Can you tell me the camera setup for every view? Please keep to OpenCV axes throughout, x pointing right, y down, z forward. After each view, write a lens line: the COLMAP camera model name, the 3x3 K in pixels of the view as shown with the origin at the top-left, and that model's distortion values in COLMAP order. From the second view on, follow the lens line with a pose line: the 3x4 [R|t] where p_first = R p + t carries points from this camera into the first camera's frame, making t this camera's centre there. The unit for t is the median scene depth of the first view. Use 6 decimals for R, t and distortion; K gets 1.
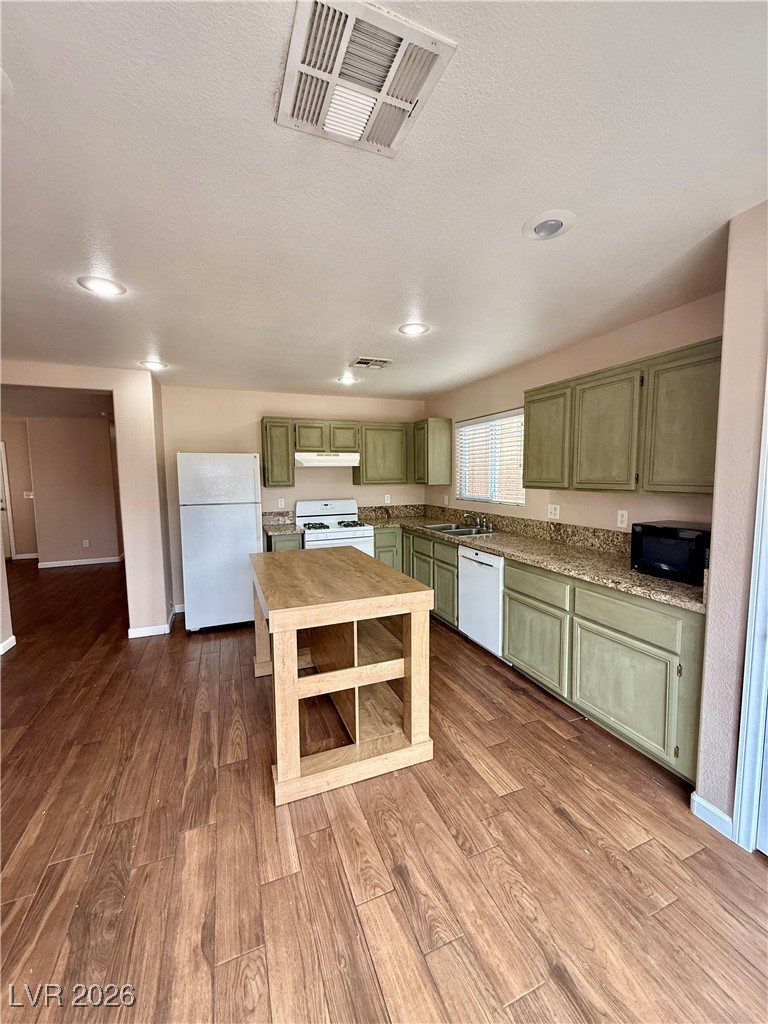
lens RADIAL K [[404.9, 0, 387.9], [0, 404.9, 509.4], [0, 0, 1]] dist [-0.002266, 0.000123]
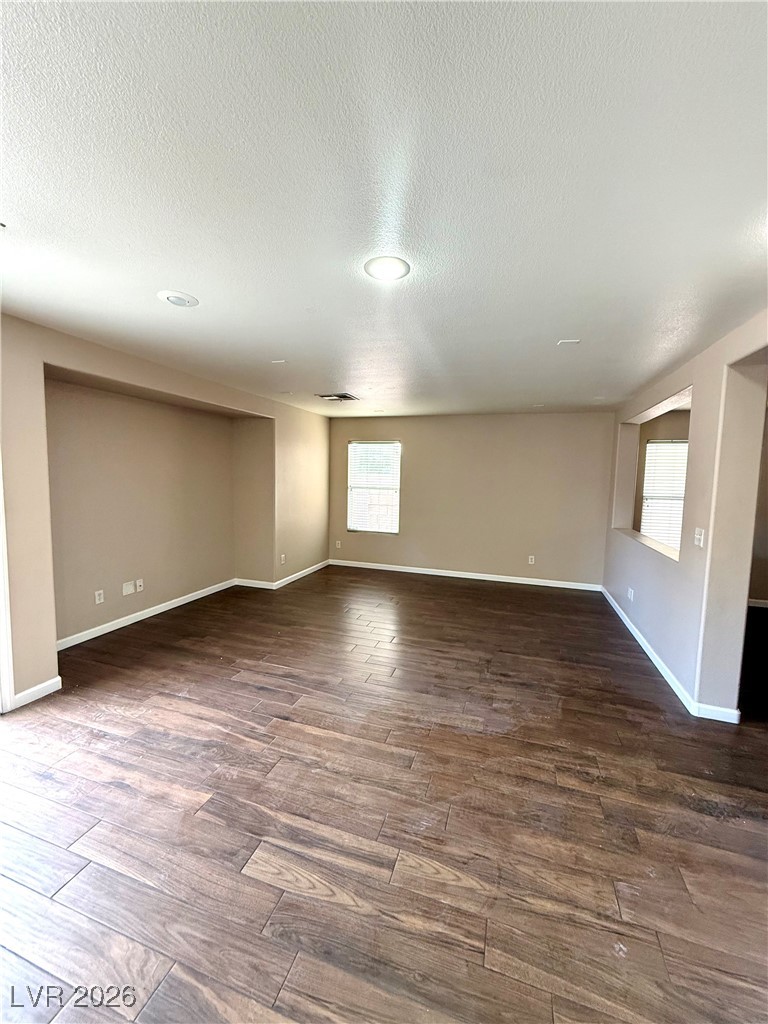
lens RADIAL K [[404.9, 0, 386.6], [0, 404.9, 505.7], [0, 0, 1]] dist [-0.002266, 0.000123]
pose [[-0.636364, 0.056580, -0.769311, 0.007910], [-0.090447, 0.984954, 0.147256, -0.126804], [0.766068, 0.163291, -0.621672, 1.161068]]
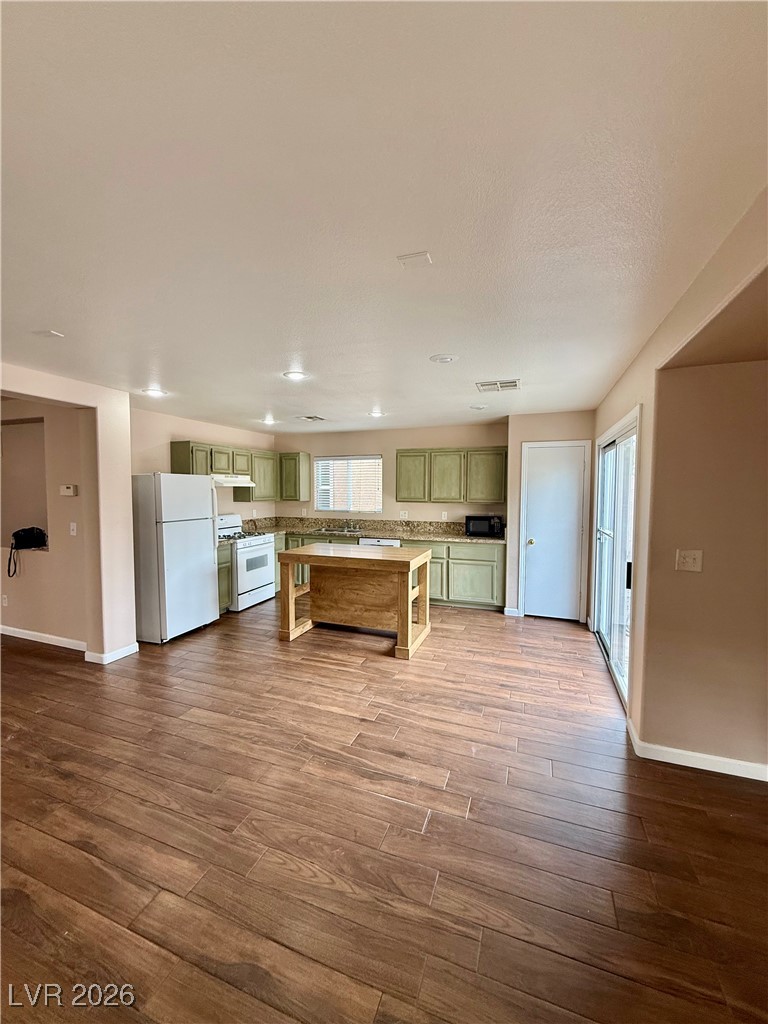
lens RADIAL K [[404.9, 0, 384.1], [0, 404.9, 511.0], [0, 0, 1]] dist [-0.002266, 0.000123]
pose [[0.671802, -0.027696, 0.740212, -1.176146], [0.054022, 0.998472, -0.011670, 0.005530], [-0.738758, 0.047827, 0.672272, -0.194887]]
